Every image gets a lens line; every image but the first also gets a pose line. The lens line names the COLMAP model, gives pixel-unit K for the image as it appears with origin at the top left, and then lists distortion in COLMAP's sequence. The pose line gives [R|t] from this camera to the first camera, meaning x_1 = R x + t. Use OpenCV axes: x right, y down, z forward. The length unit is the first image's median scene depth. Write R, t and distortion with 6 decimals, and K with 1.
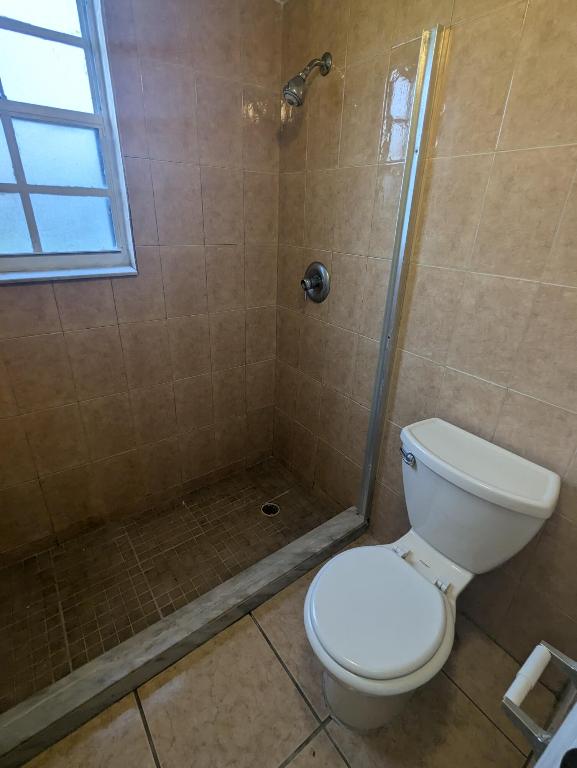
lens RADIAL K [[363.1, 0, 287.3], [0, 363.1, 385.9], [0, 0, 1]] dist [-0.005711, -0.000881]
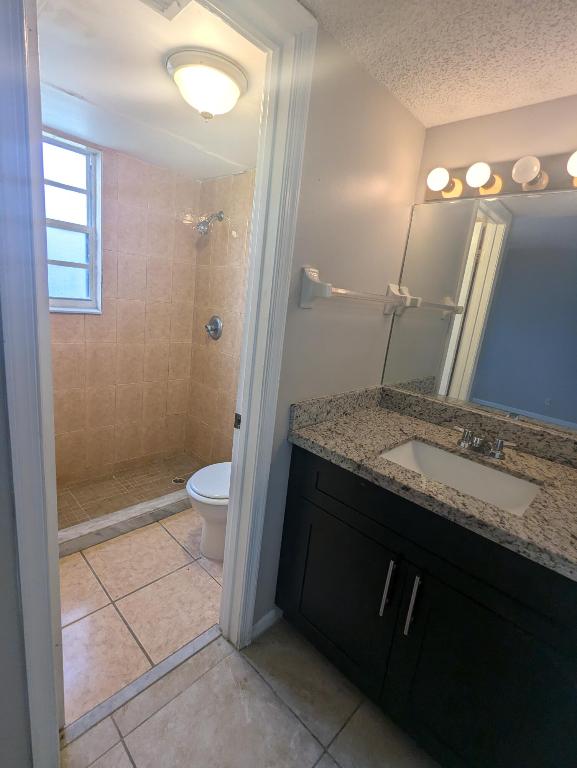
lens RADIAL K [[363.1, 0, 289.7], [0, 363.1, 382.8], [0, 0, 1]] dist [-0.005711, -0.000881]
pose [[0.982279, 0.040859, 0.182916, 0.124335], [-0.005554, 0.981865, -0.189499, 0.278309], [-0.187342, 0.185125, 0.964693, -0.625602]]
